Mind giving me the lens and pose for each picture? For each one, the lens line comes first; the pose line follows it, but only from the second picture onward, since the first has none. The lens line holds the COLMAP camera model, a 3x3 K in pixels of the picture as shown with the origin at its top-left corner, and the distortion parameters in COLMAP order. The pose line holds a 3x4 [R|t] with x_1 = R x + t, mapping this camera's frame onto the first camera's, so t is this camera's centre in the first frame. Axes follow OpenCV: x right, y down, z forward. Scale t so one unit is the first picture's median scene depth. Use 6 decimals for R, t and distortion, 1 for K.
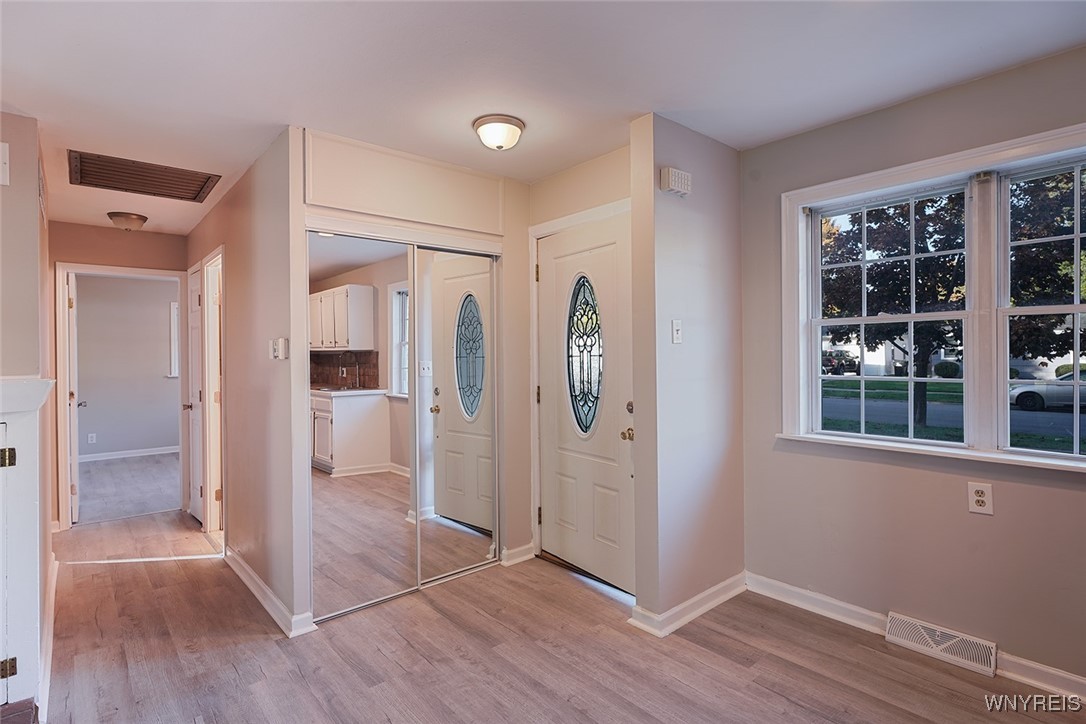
lens RADIAL K [[548.7, 0, 541.7], [0, 548.7, 366.1], [0, 0, 1]] dist [-0.001609, -0.000152]
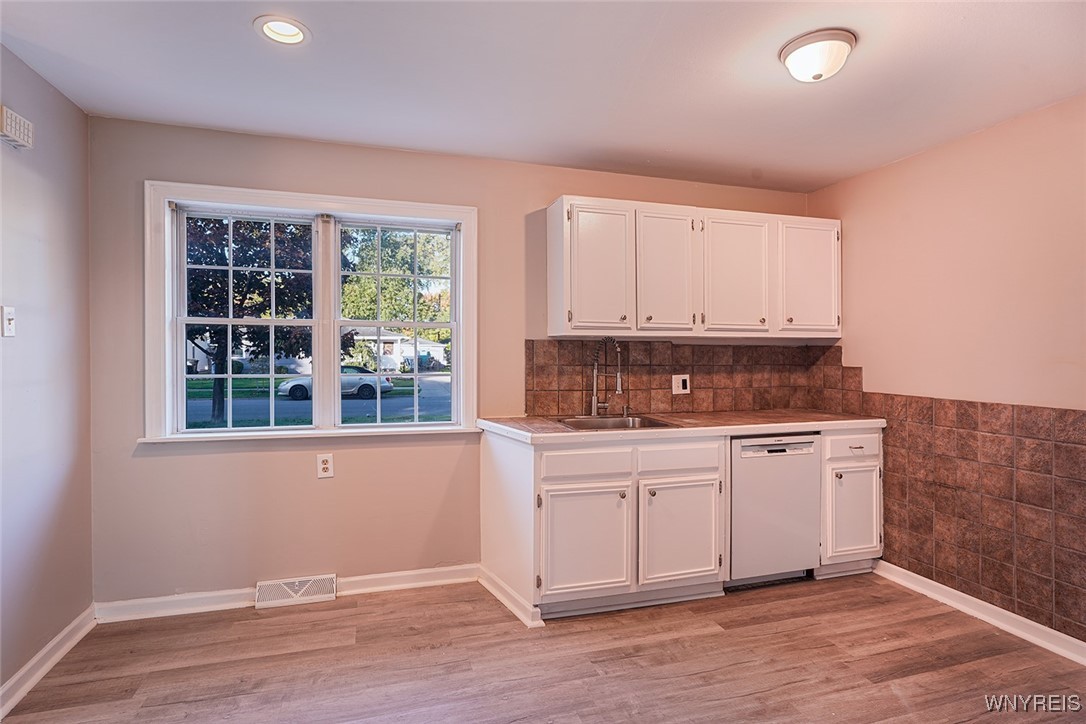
lens RADIAL K [[548.7, 0, 541.7], [0, 548.7, 366.1], [0, 0, 1]] dist [-0.001609, -0.000152]
pose [[0.401611, -0.010313, 0.915752, -0.156744], [0.008770, 0.999934, 0.007415, 0.000530], [-0.915768, 0.005053, 0.401675, 0.010476]]
